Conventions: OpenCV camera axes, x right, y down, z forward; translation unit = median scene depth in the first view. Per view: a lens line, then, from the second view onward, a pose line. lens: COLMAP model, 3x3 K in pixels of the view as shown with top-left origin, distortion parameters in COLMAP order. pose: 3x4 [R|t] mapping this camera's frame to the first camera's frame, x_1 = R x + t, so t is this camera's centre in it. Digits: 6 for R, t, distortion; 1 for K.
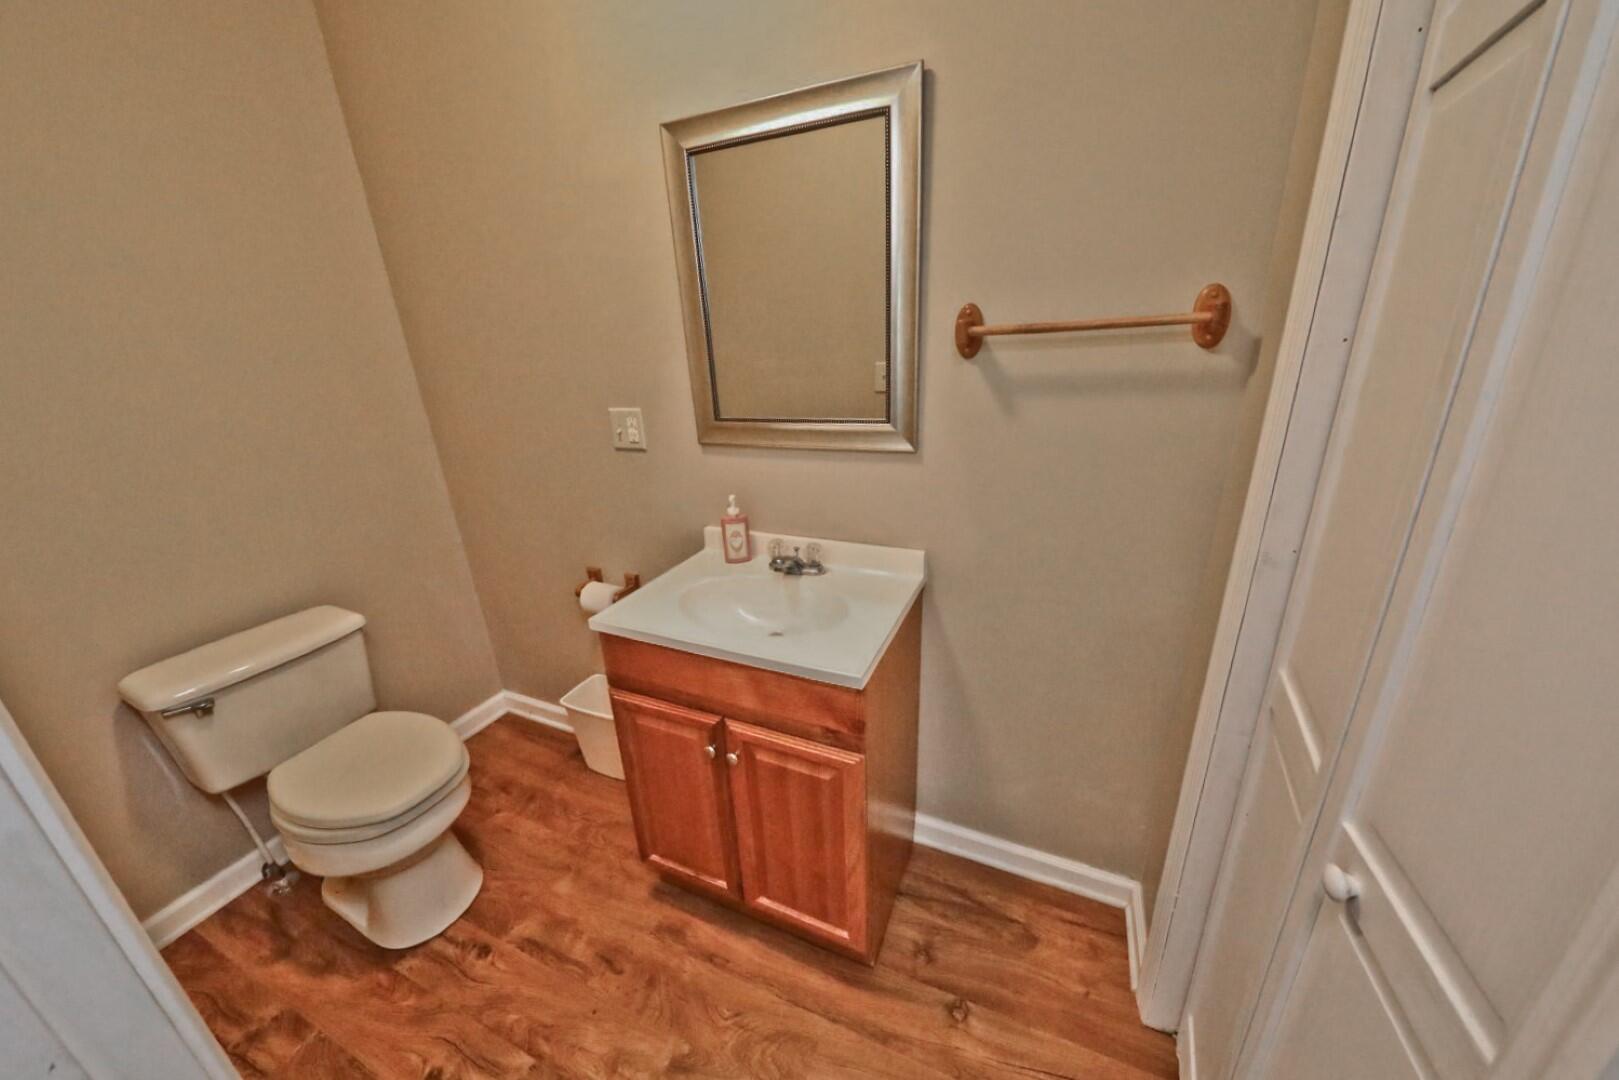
lens RADIAL K [[522.6, 0, 804.0], [0, 522.6, 539.8], [0, 0, 1]] dist [0.000580, -0.000058]
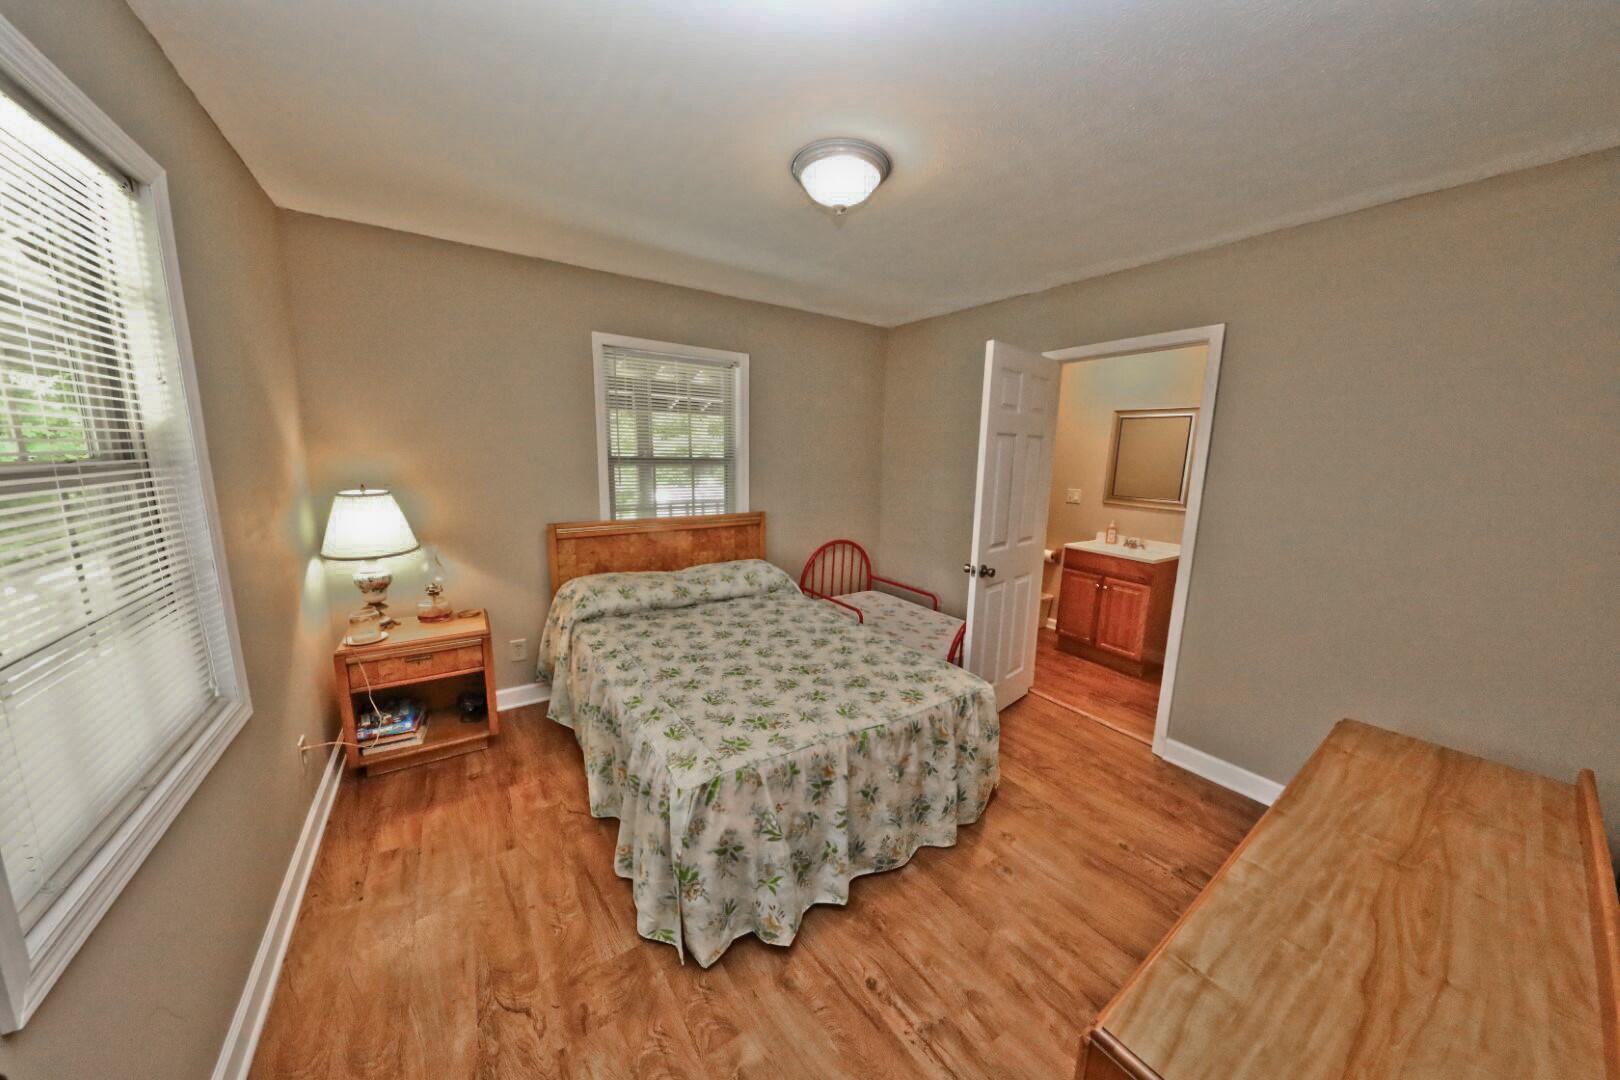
lens RADIAL K [[522.9, 0, 804.5], [0, 522.9, 539.8], [0, 0, 1]] dist [0.000580, -0.000058]
pose [[0.824962, 0.156686, -0.543035, 0.050297], [-0.233631, 0.969412, -0.075213, 0.726669], [0.514639, 0.188918, 0.836335, -2.641278]]
